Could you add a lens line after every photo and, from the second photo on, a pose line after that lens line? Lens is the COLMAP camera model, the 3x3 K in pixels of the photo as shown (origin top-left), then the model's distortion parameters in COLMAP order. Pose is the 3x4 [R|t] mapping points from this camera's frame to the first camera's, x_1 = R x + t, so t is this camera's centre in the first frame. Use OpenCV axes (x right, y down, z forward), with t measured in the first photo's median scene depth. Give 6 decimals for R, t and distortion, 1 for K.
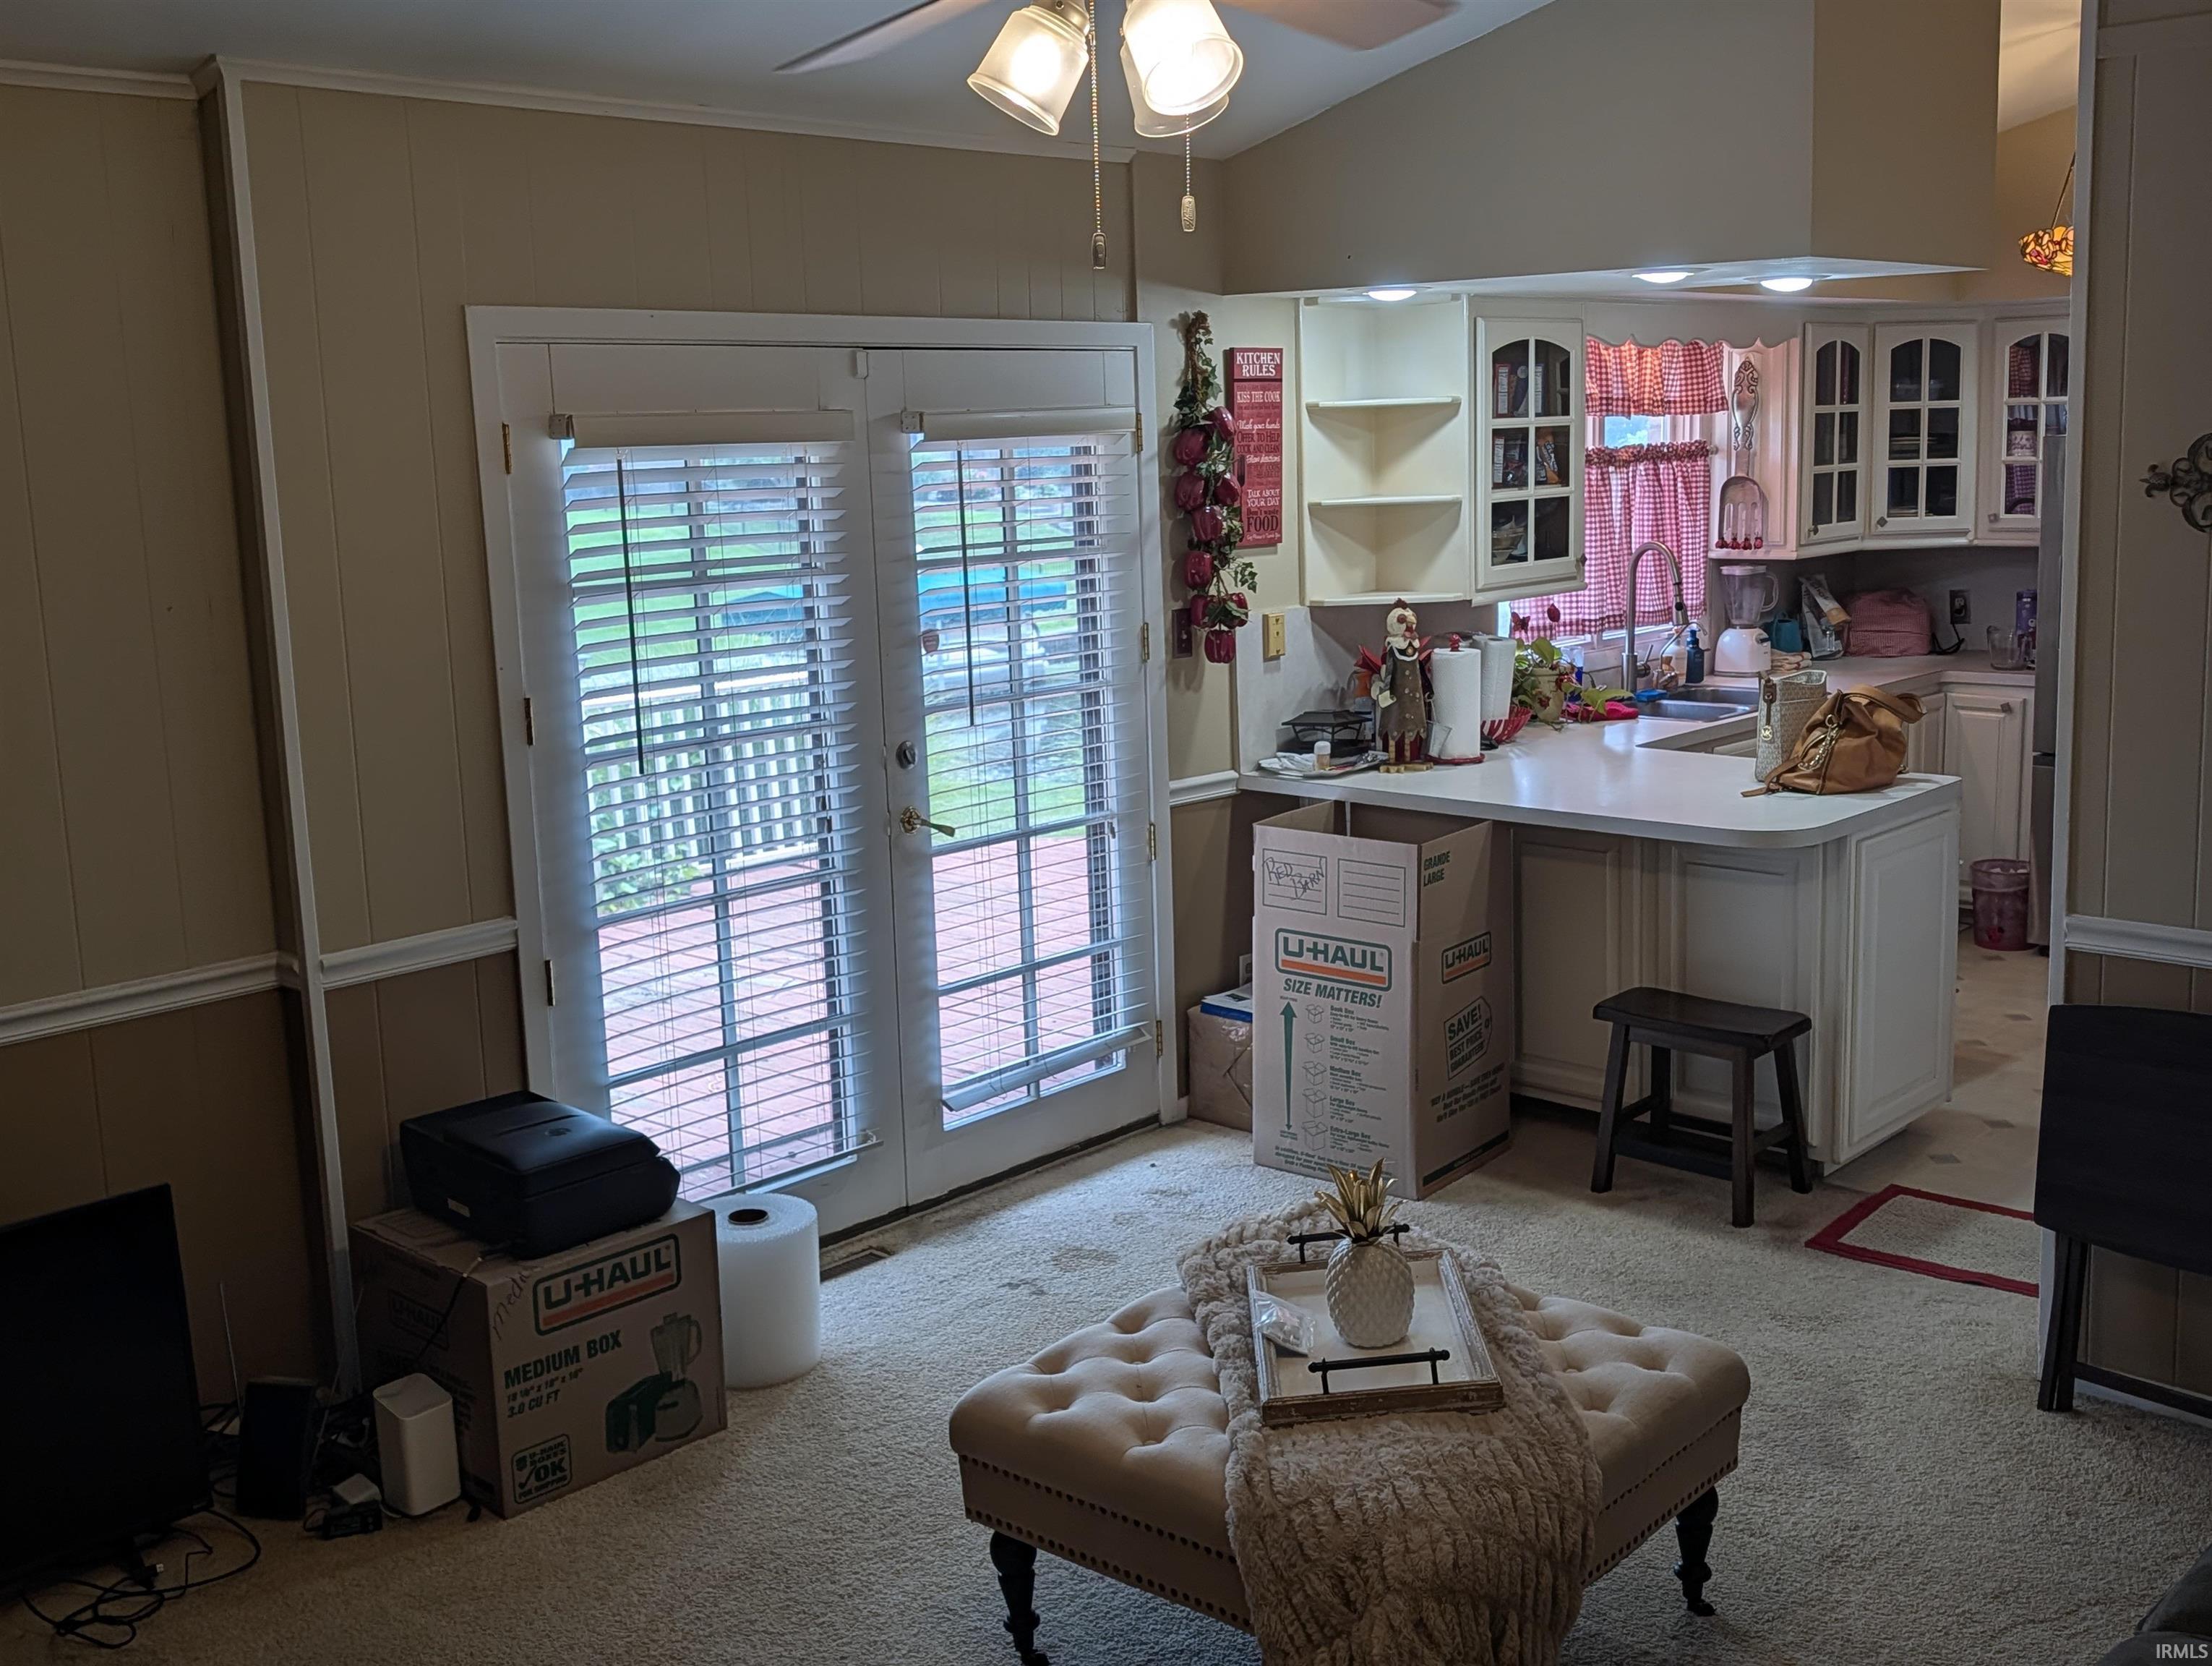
lens RADIAL K [[2260.1, 0, 1105.2], [0, 2260.1, 837.2], [0, 0, 1]] dist [0.025162, 0.000000]
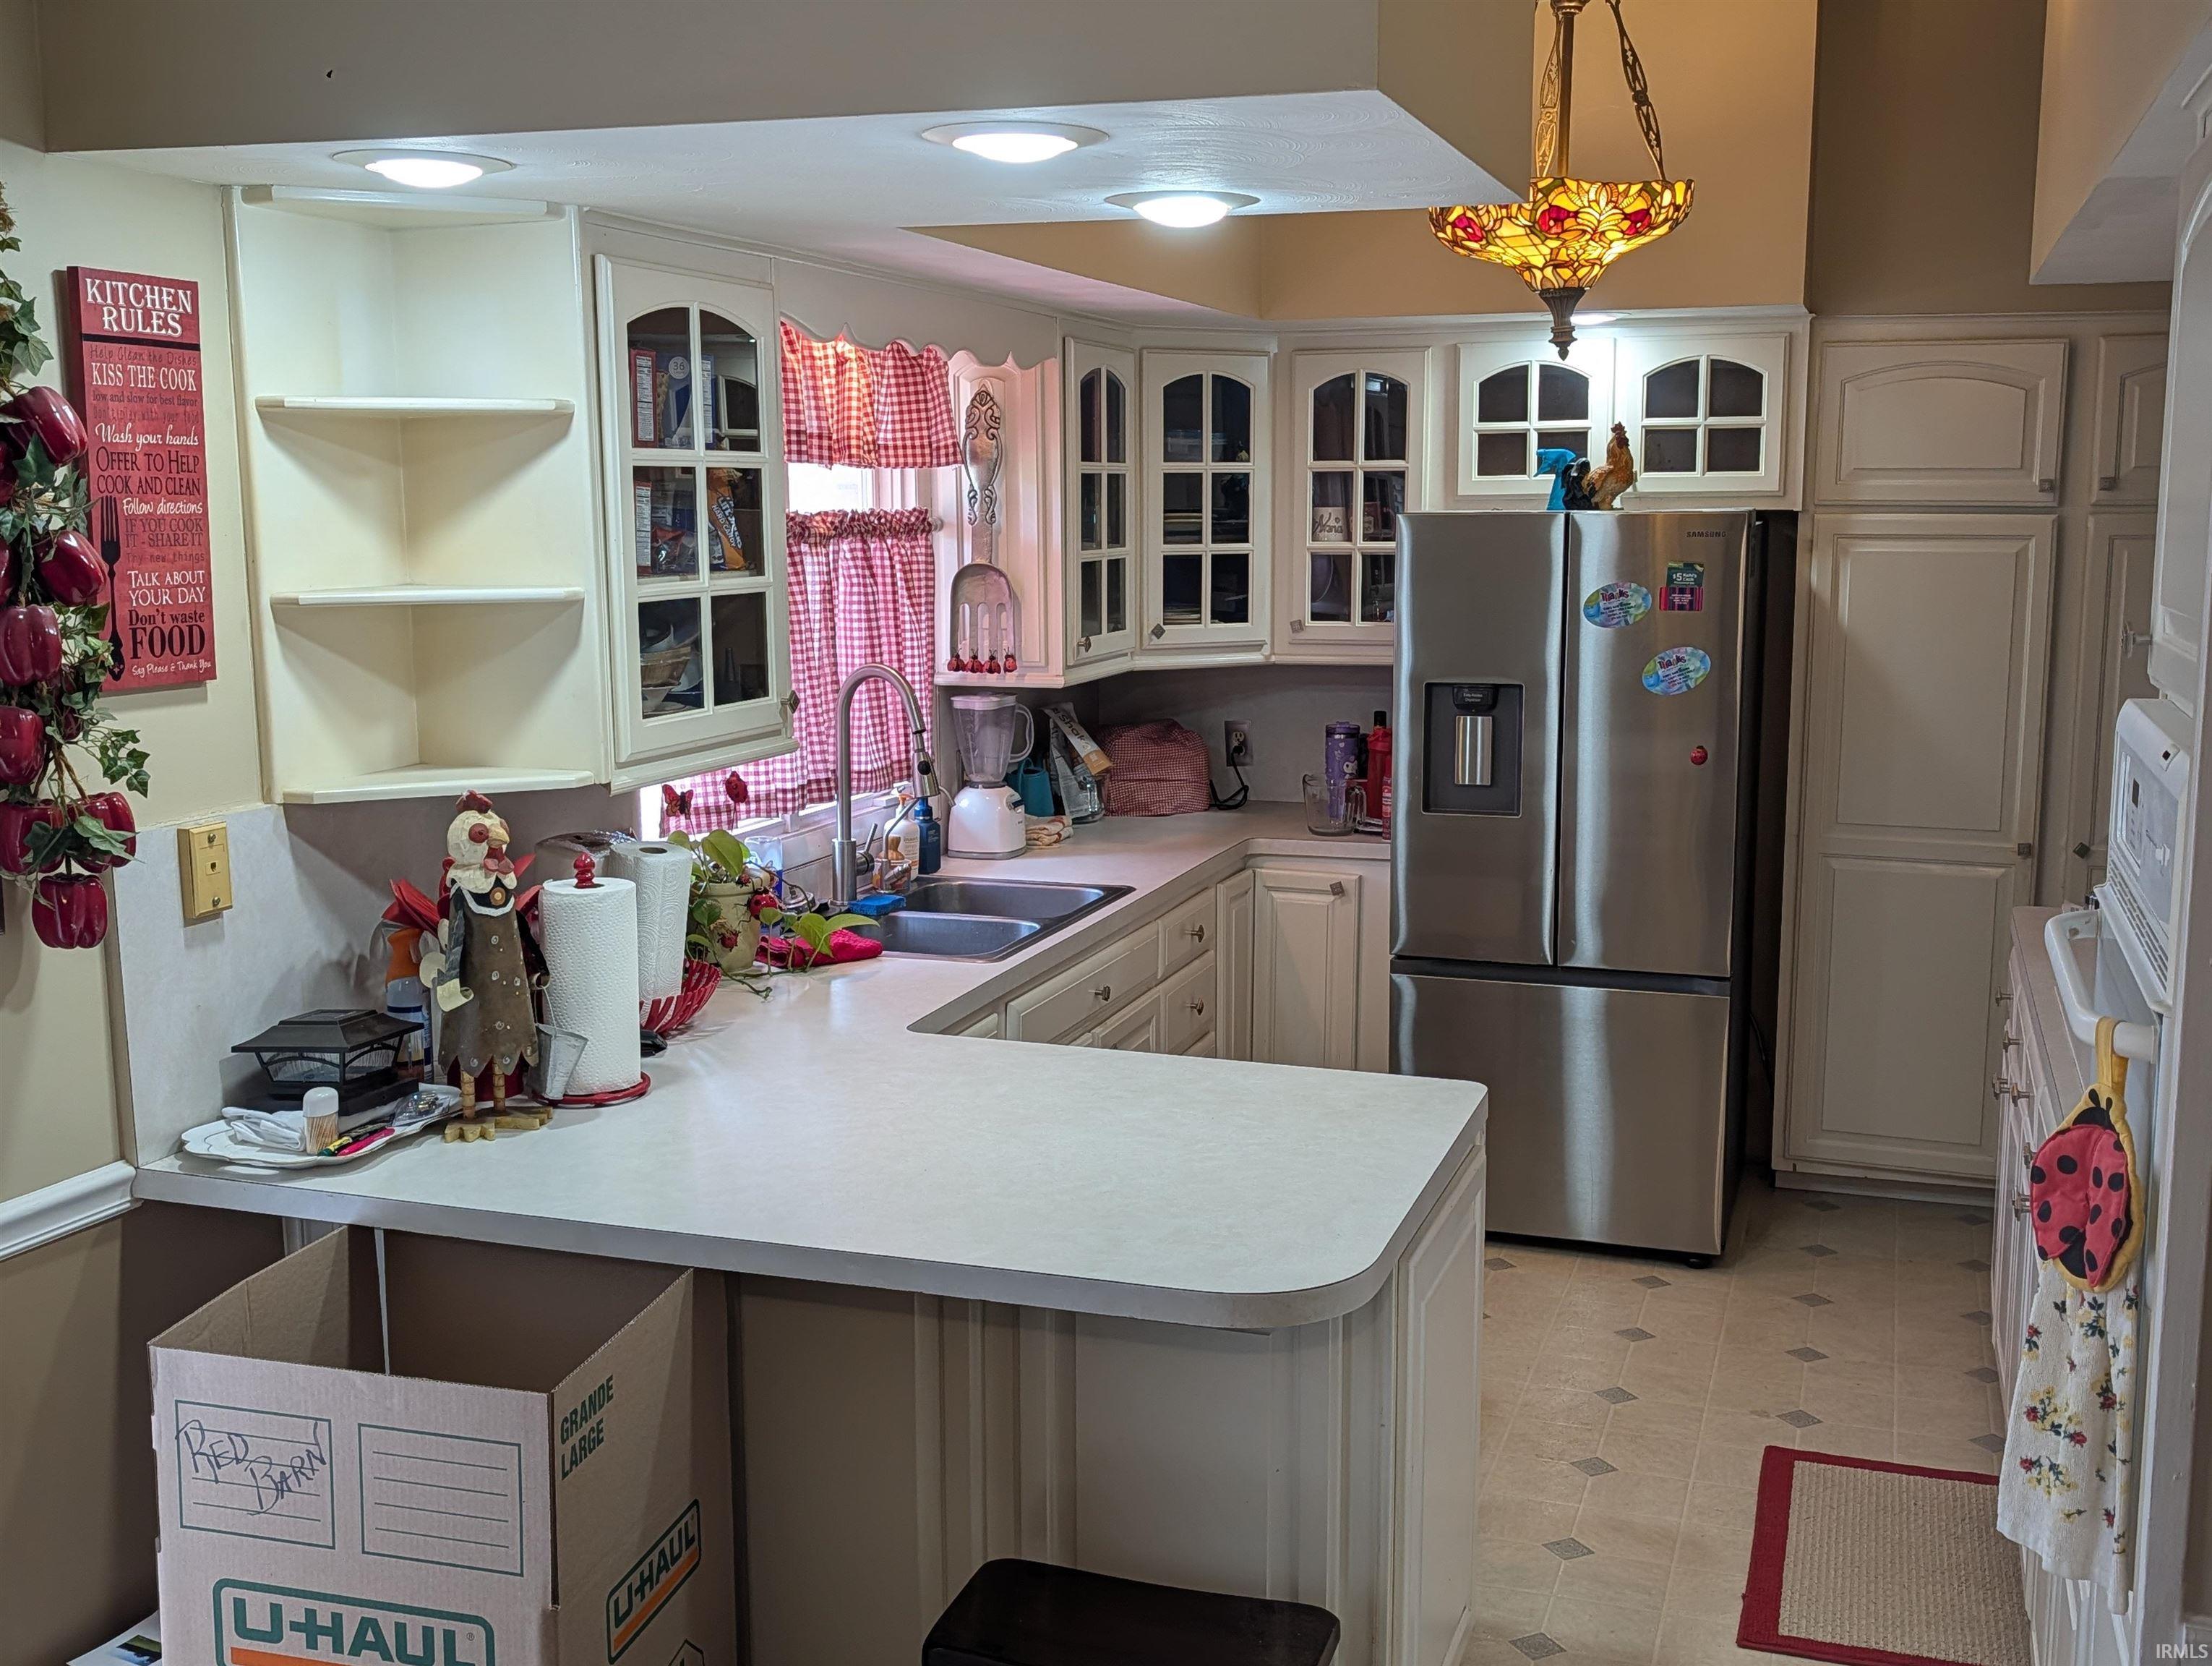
lens RADIAL K [[2260.1, 0, 1123.4], [0, 2260.1, 845.6], [0, 0, 1]] dist [0.025162, 0.000000]
pose [[0.912841, -0.036545, 0.406675, 0.054577], [0.050660, 0.998428, -0.023992, -0.070412], [-0.405159, 0.042503, 0.913258, 0.458572]]
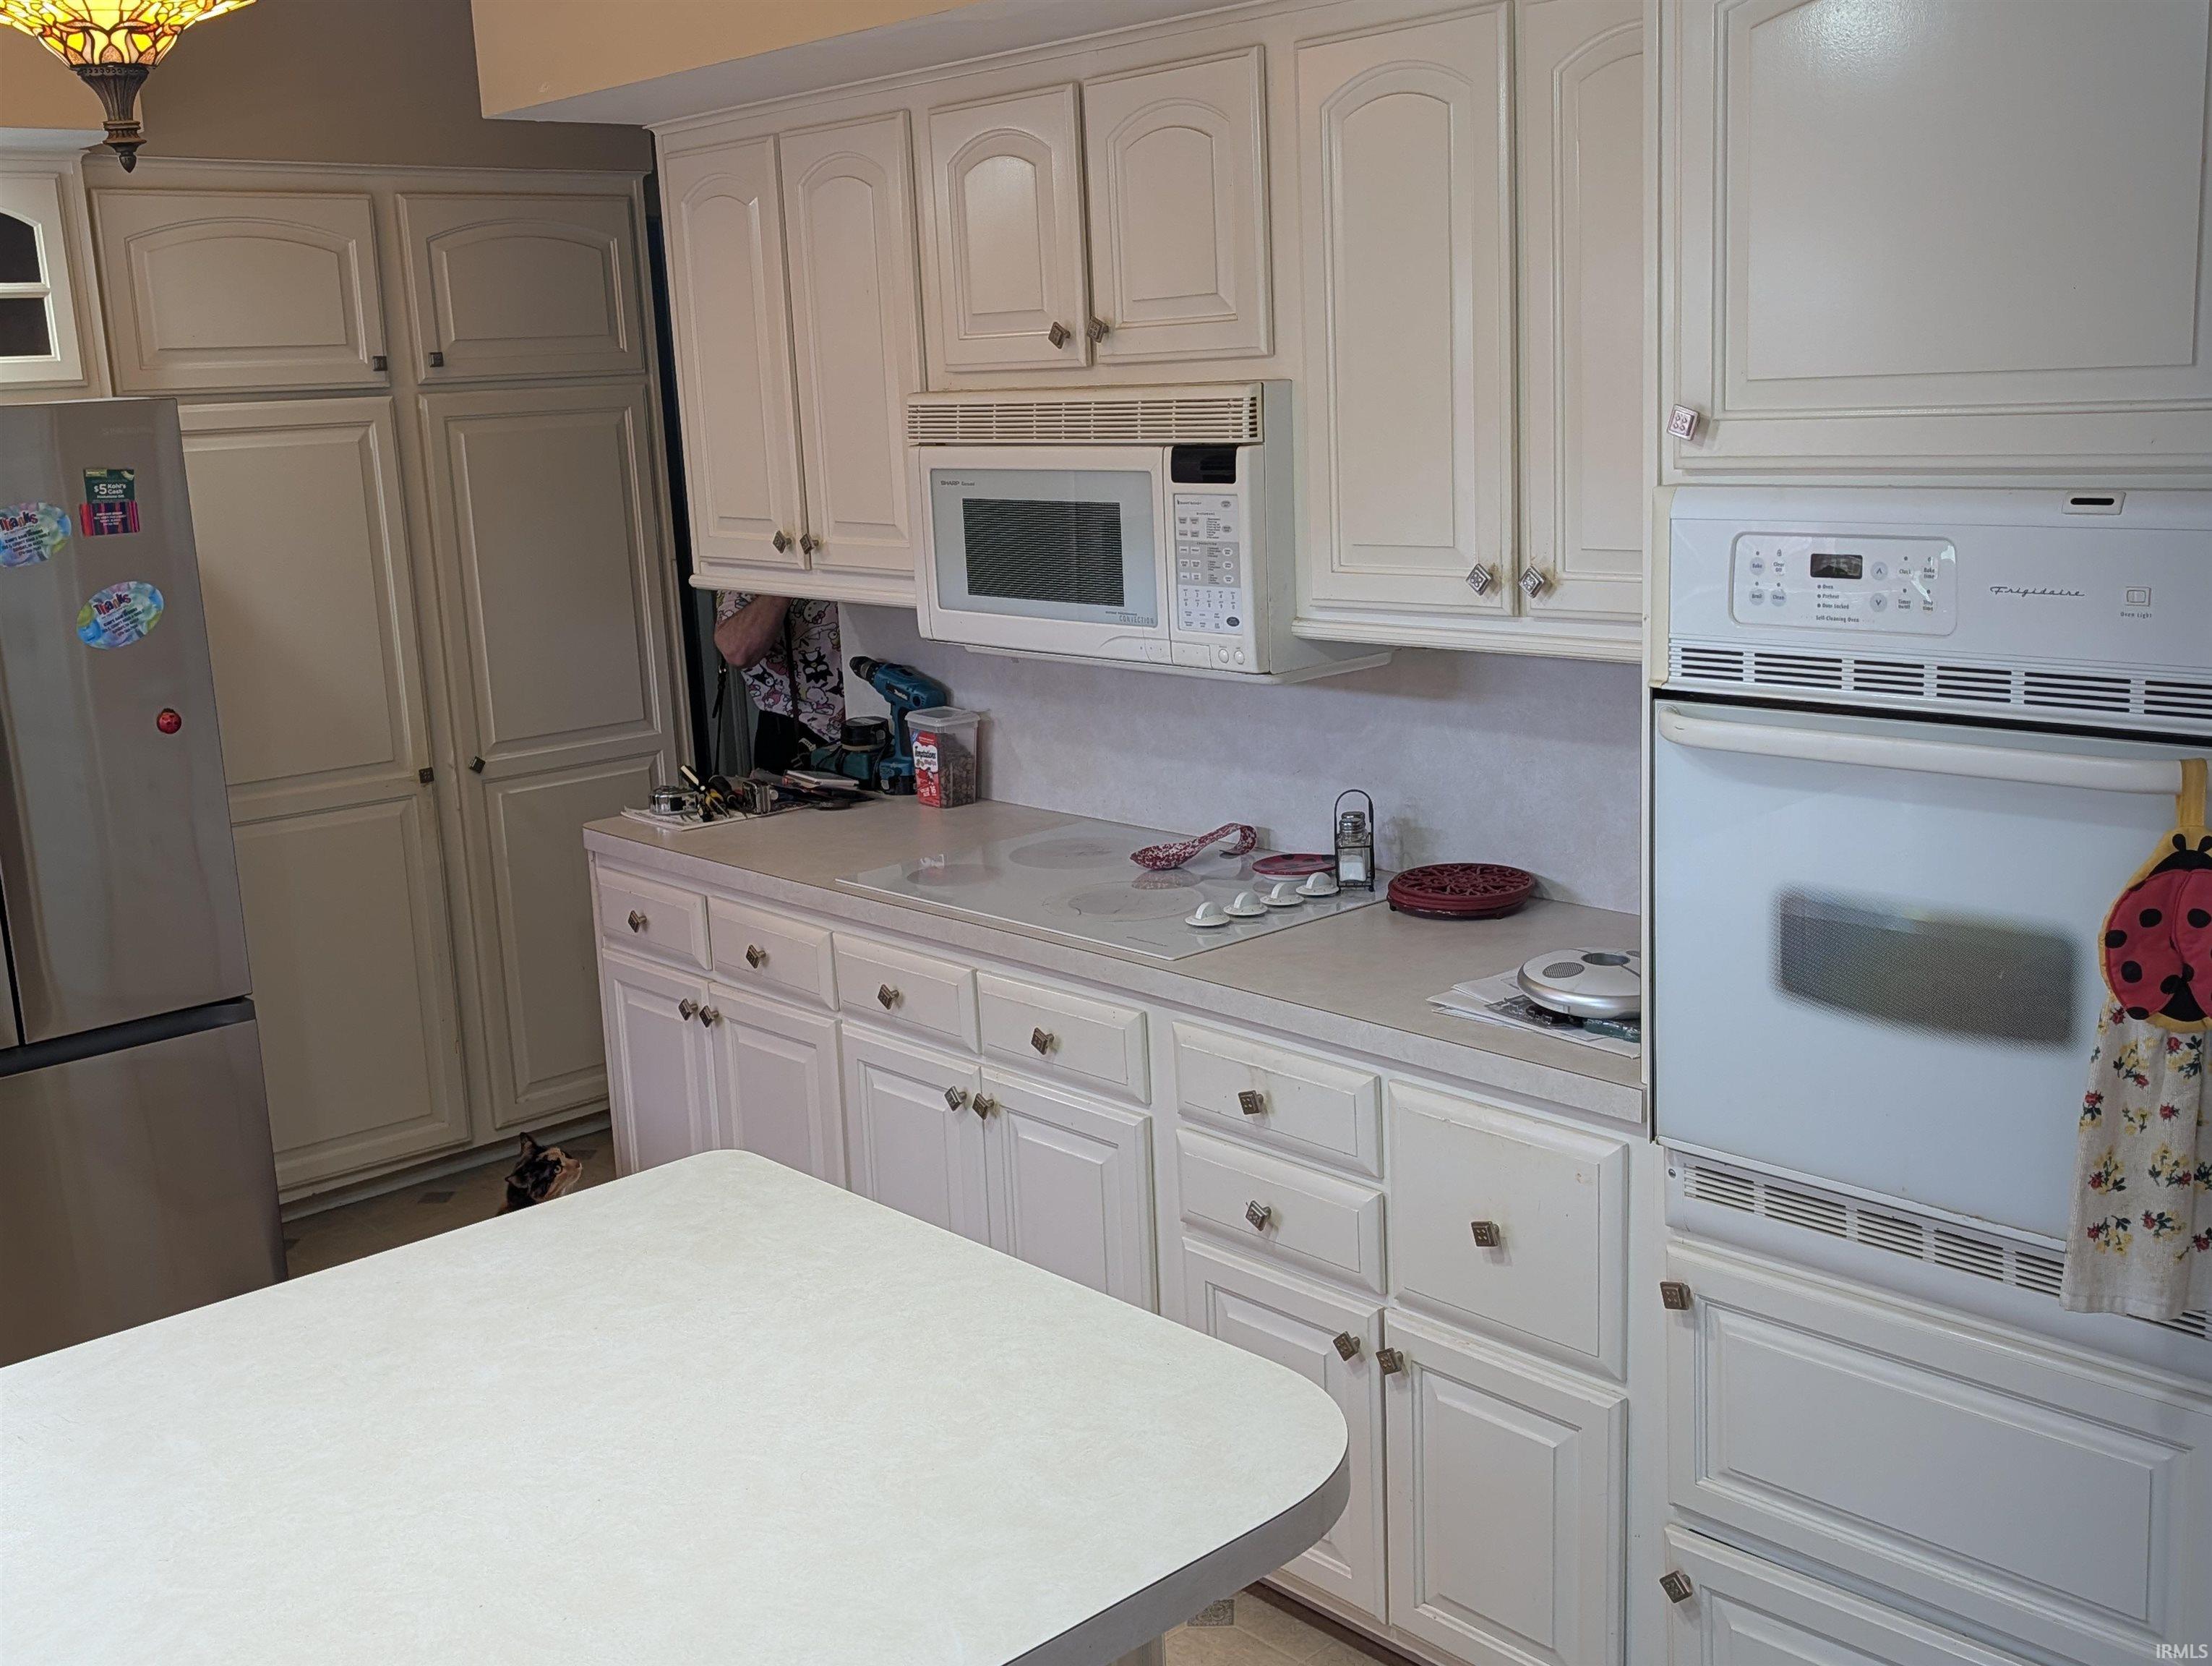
lens RADIAL K [[2260.1, 0, 1104.4], [0, 2260.1, 817.8], [0, 0, 1]] dist [0.025162, 0.000000]
pose [[0.089926, -0.172114, 0.980964, -0.029223], [0.228627, 0.962219, 0.147867, -0.128649], [-0.969352, 0.210978, 0.125878, 0.856437]]
